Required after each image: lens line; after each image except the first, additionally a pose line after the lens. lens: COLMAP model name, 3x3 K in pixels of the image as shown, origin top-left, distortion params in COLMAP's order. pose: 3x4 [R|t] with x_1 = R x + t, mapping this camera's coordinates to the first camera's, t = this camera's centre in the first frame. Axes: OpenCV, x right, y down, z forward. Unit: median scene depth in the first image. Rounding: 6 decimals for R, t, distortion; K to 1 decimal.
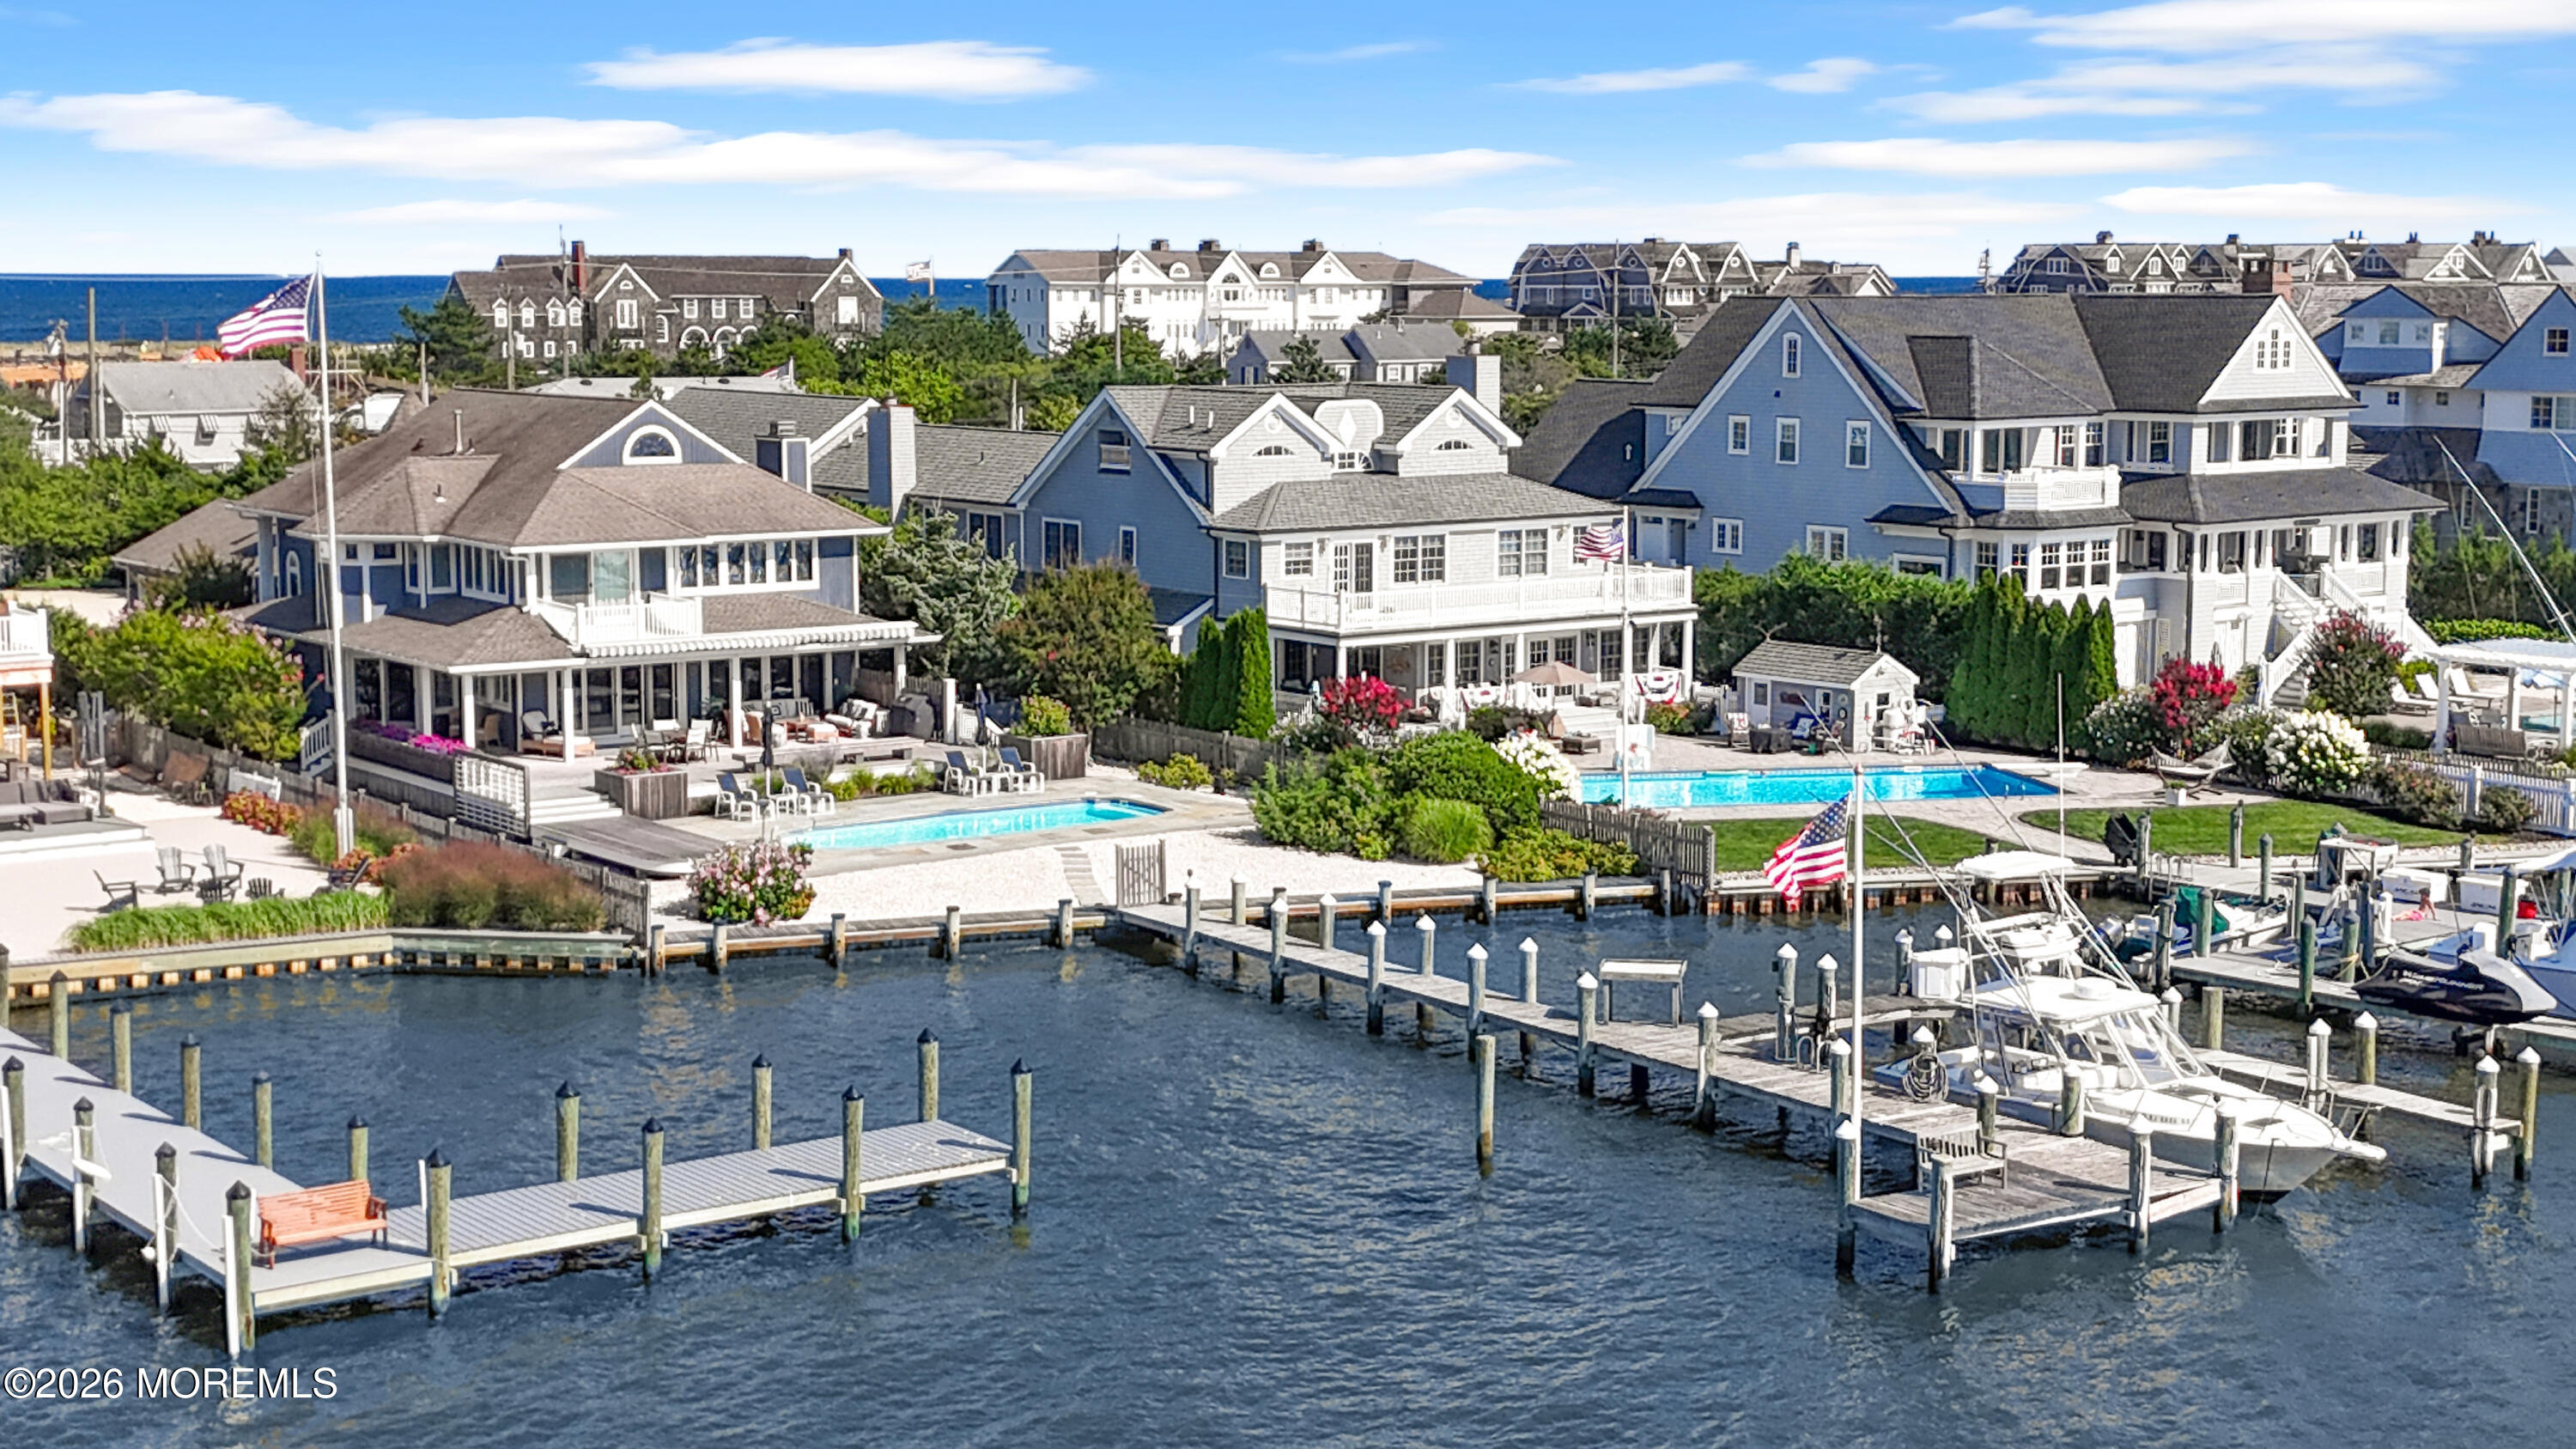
lens RADIAL K [[3494.5, 0, 1288.0], [0, 3494.5, 724.5], [0, 0, 1]] dist [0.232971, -1.013630]
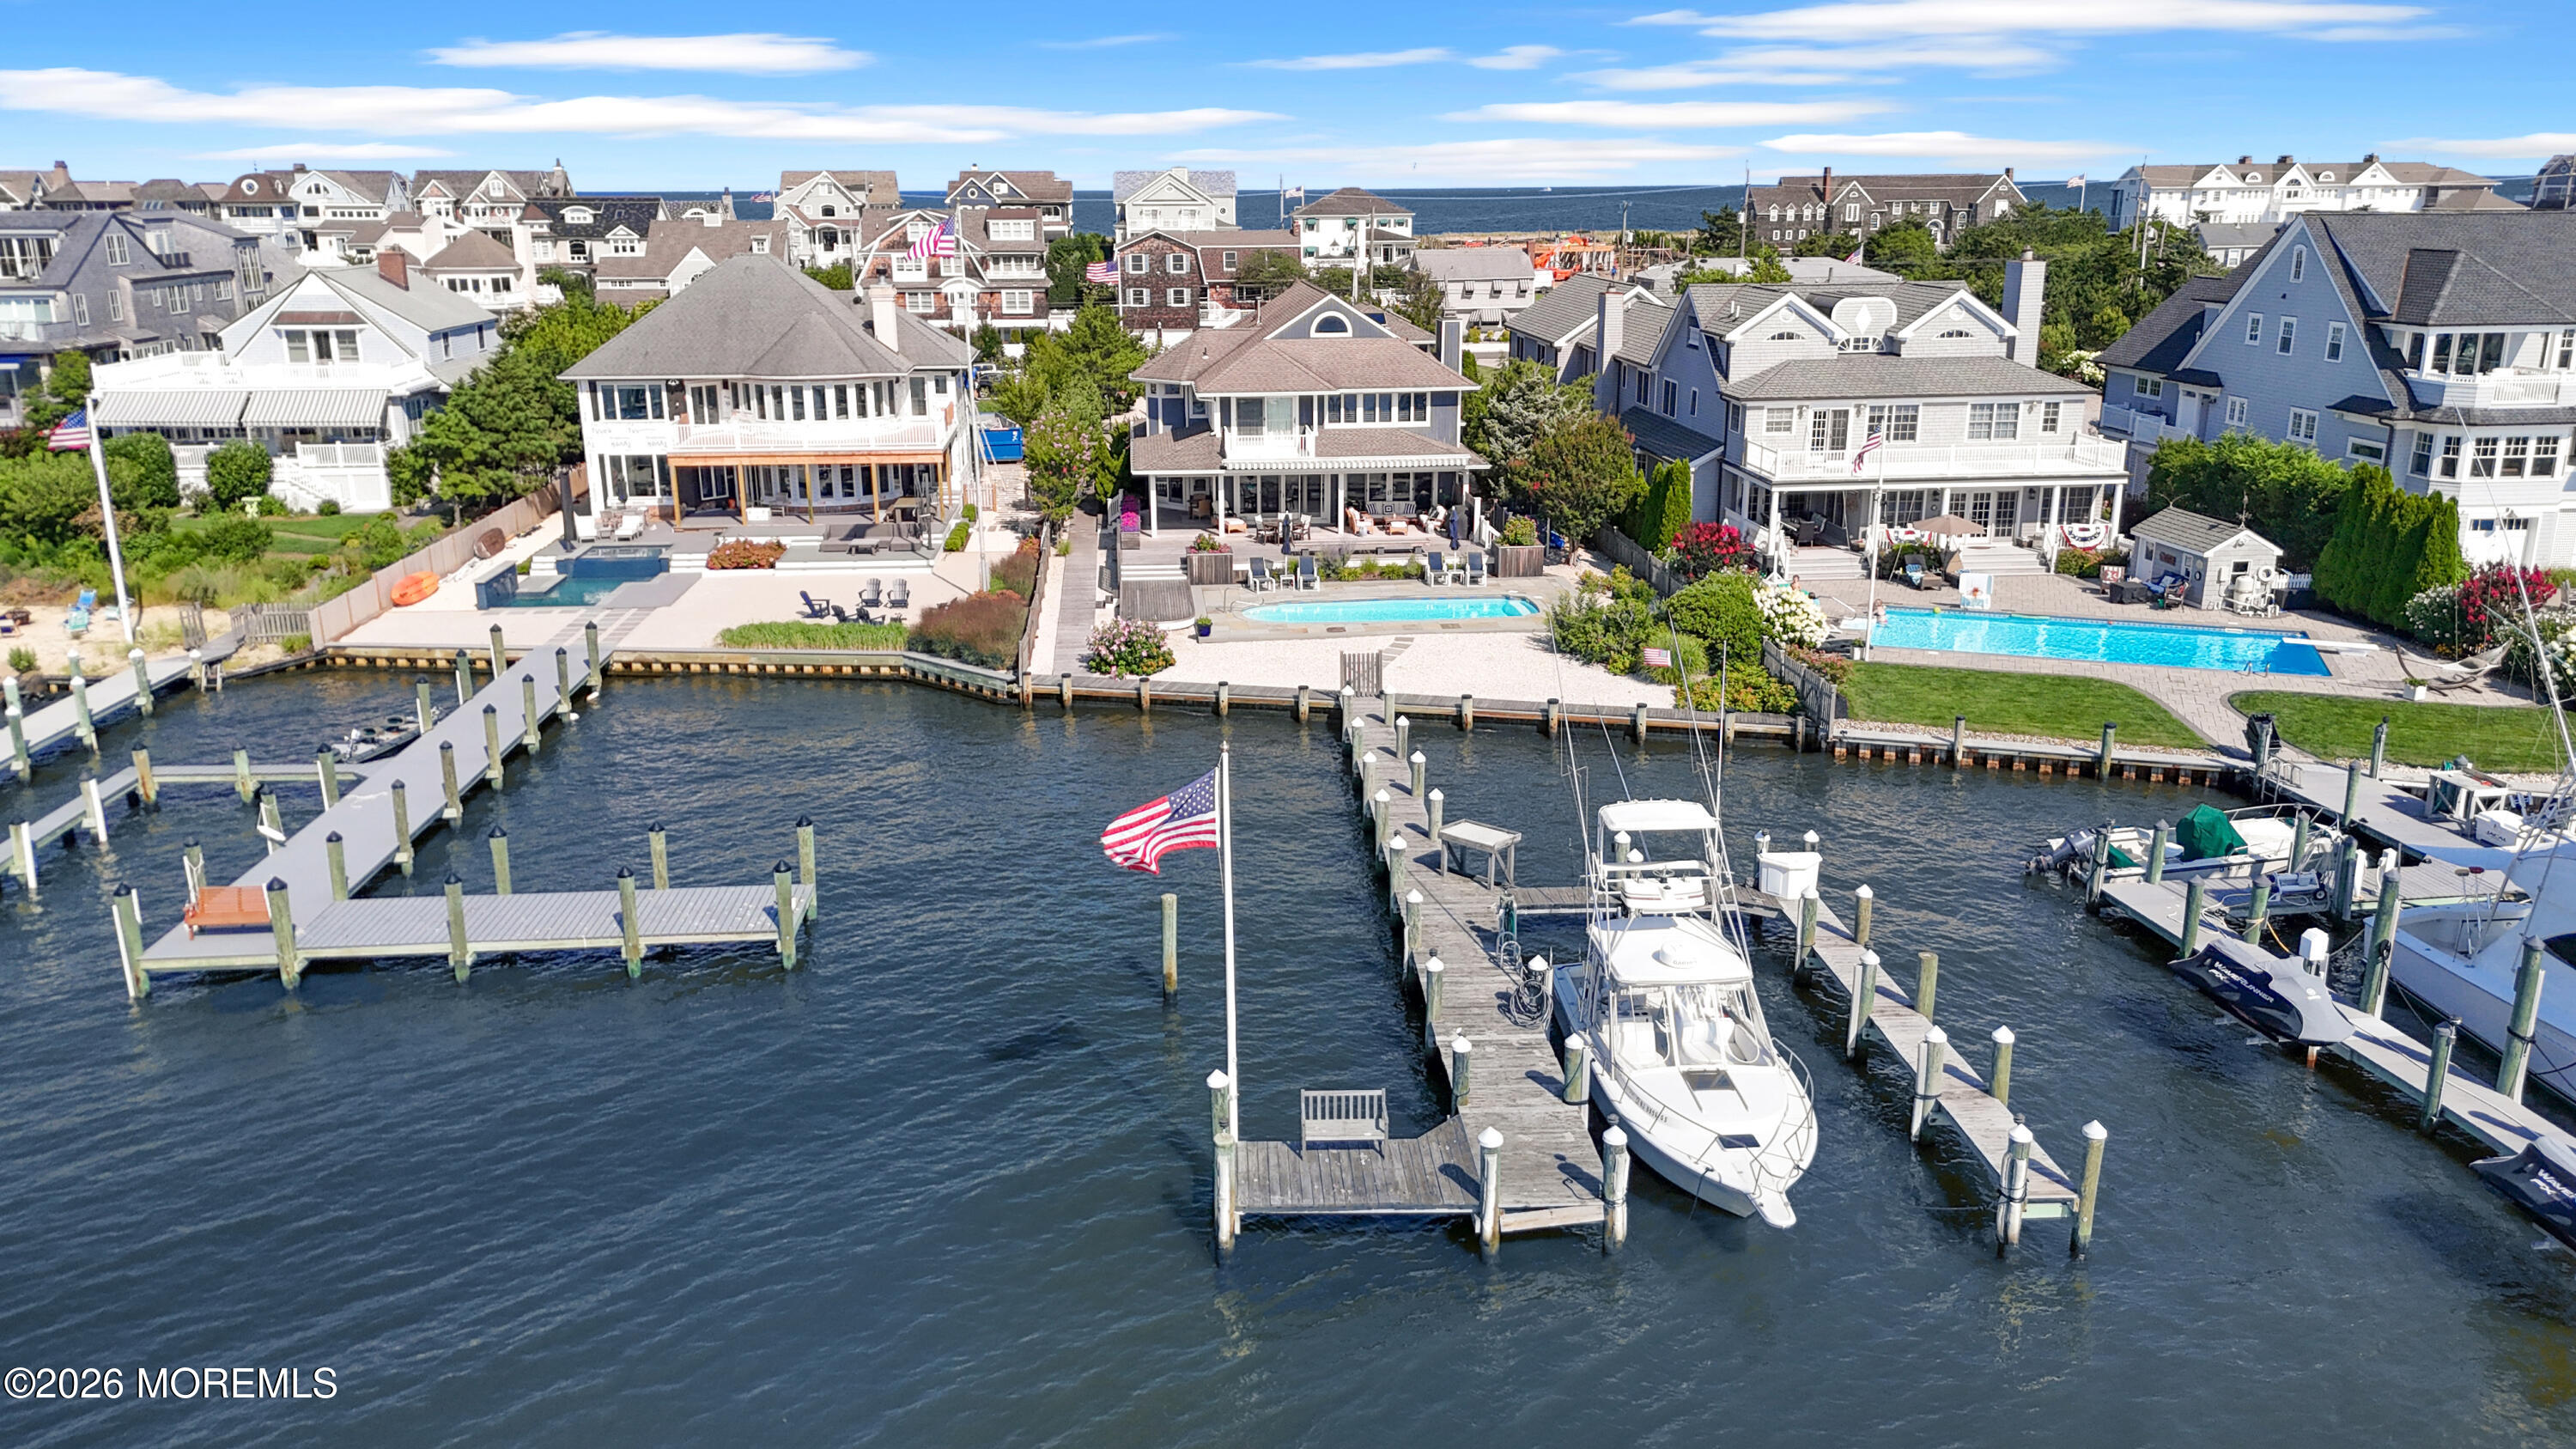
lens RADIAL K [[1884.7, 0, 1288.0], [0, 1884.7, 724.5], [0, 0, 1]] dist [0.094617, -0.121403]
pose [[0.850886, 0.136414, -0.507330, 0.231648], [-0.059257, 0.984458, 0.165322, -0.042742], [0.521997, -0.110607, 0.845745, 0.280785]]
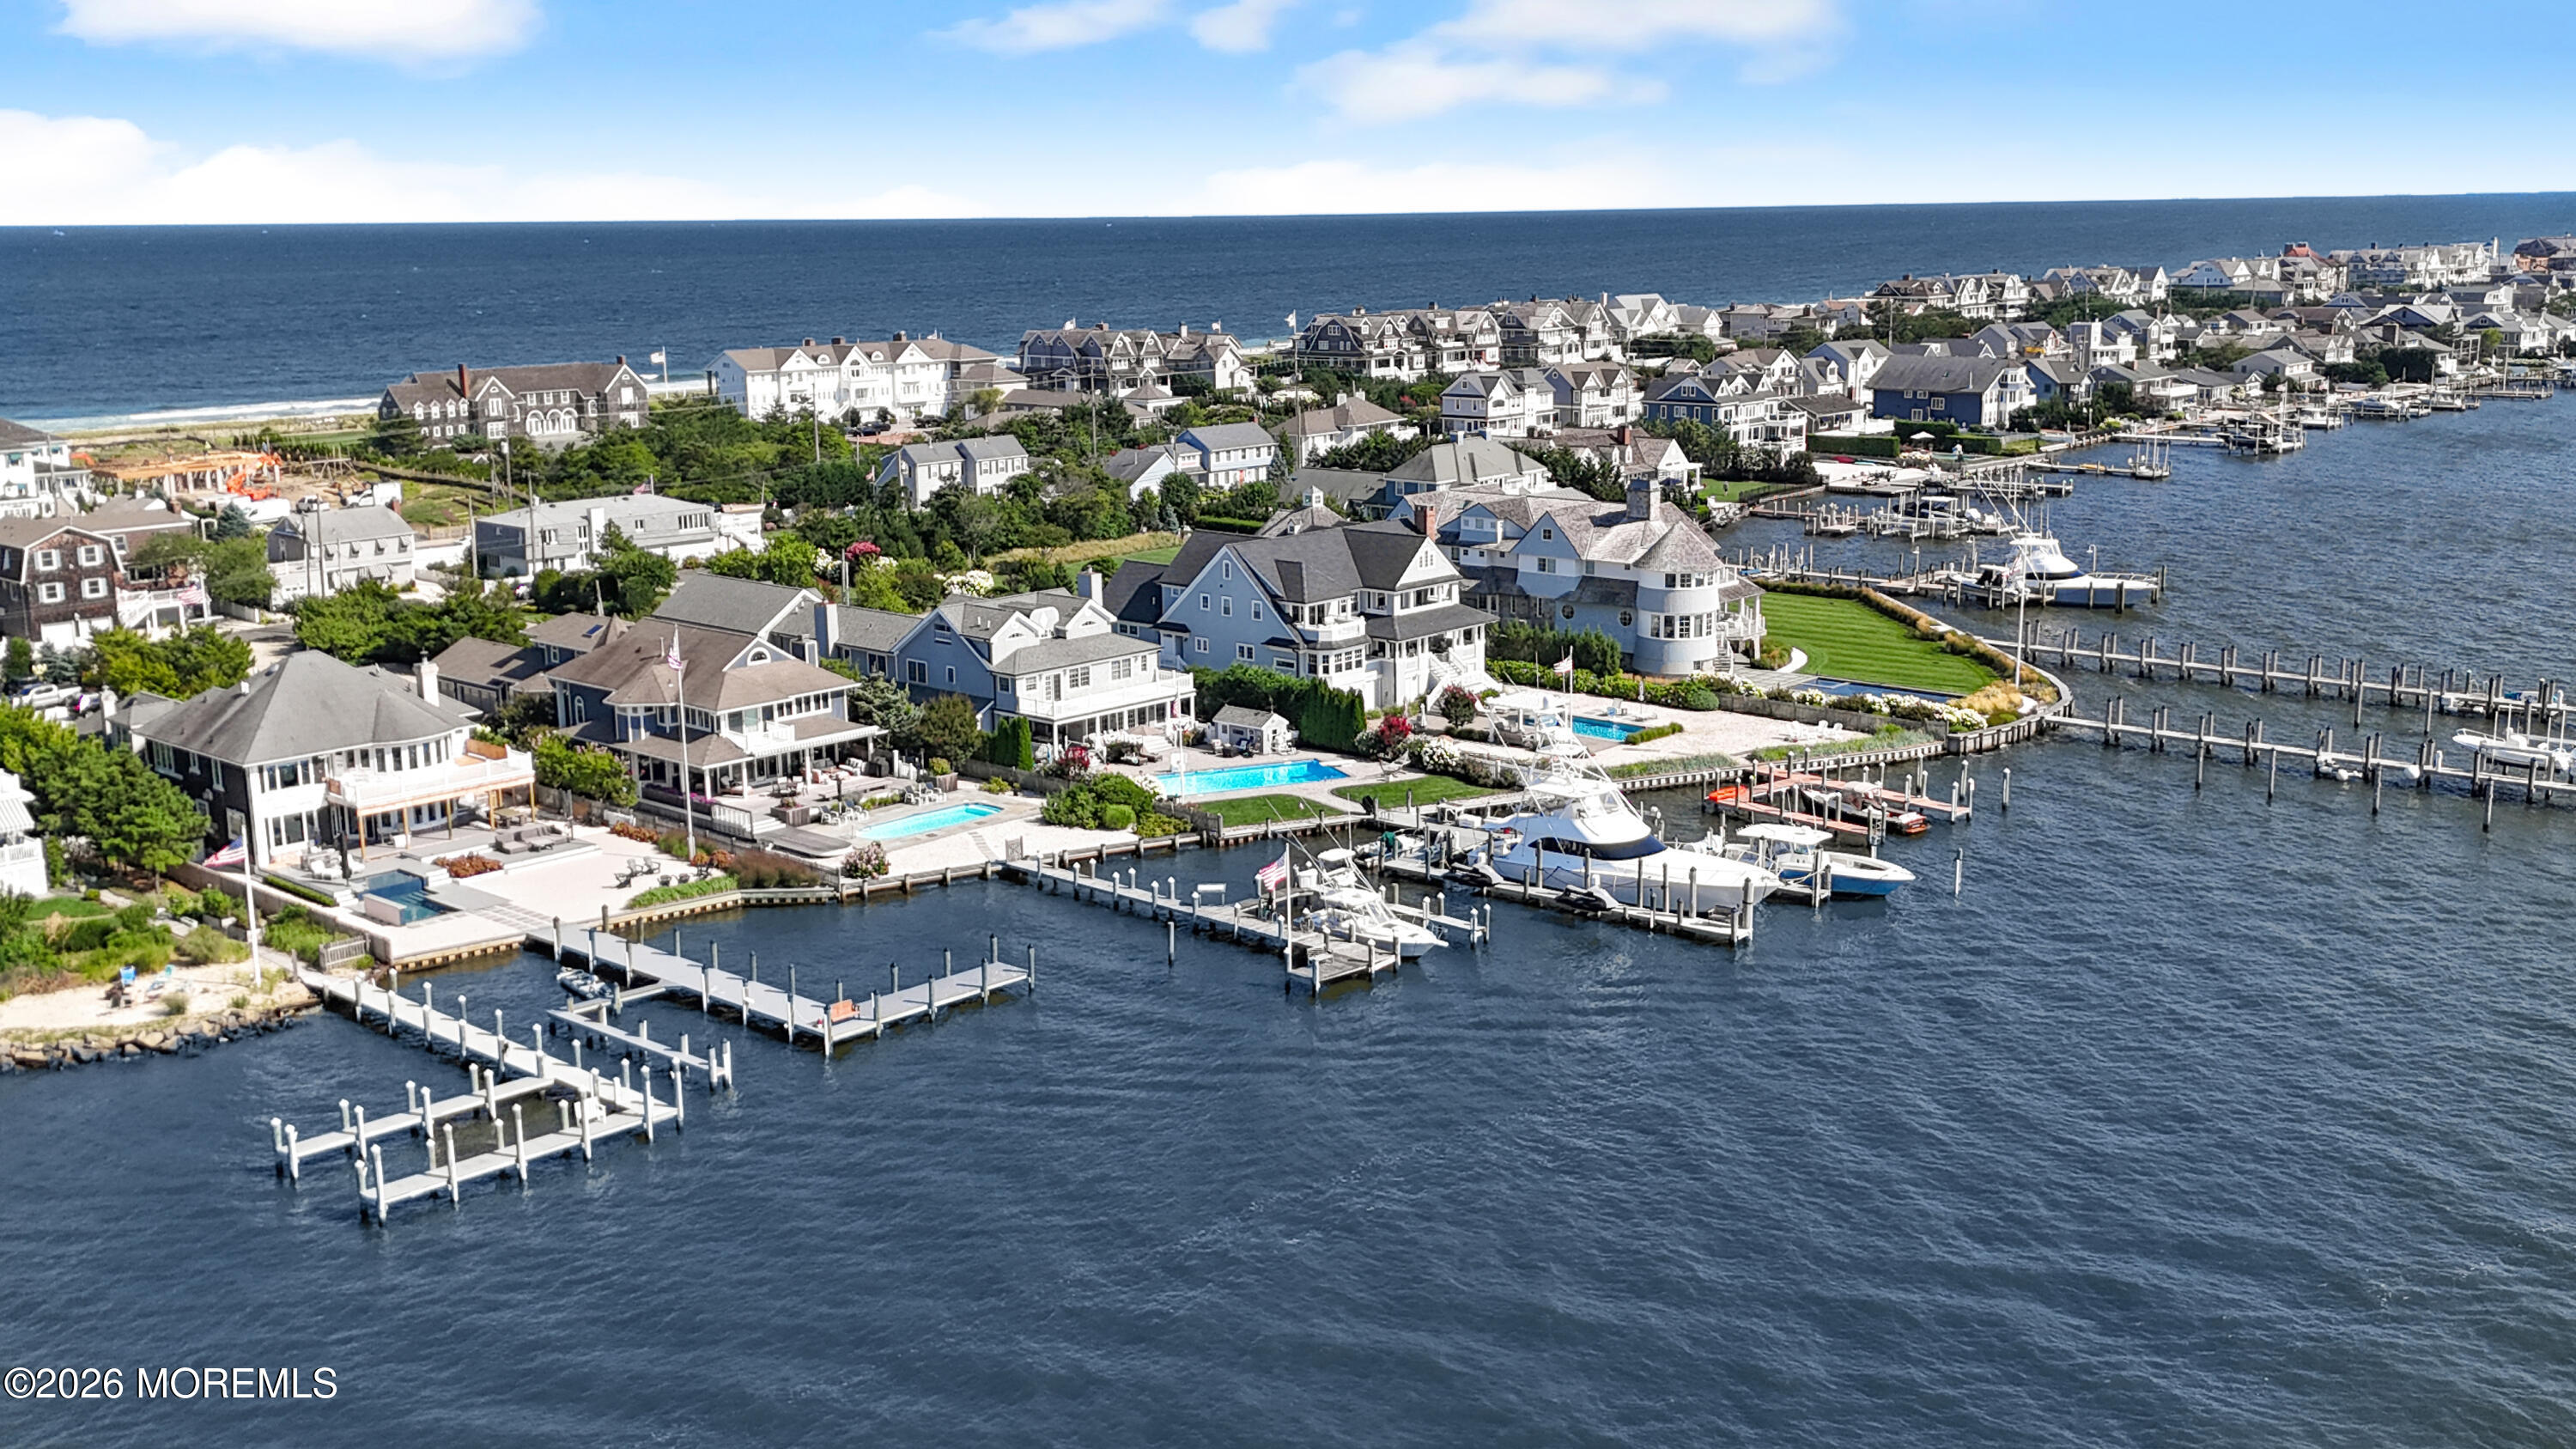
lens RADIAL K [[2388.6, 0, 1288.0], [0, 2388.6, 724.5], [0, 0, 1]] dist [0.071619, -0.008703]
pose [[0.980989, -0.053309, 0.186600, -0.132231], [0.038573, 0.995908, 0.081733, -0.148483], [-0.190193, -0.072981, 0.979030, -0.632575]]
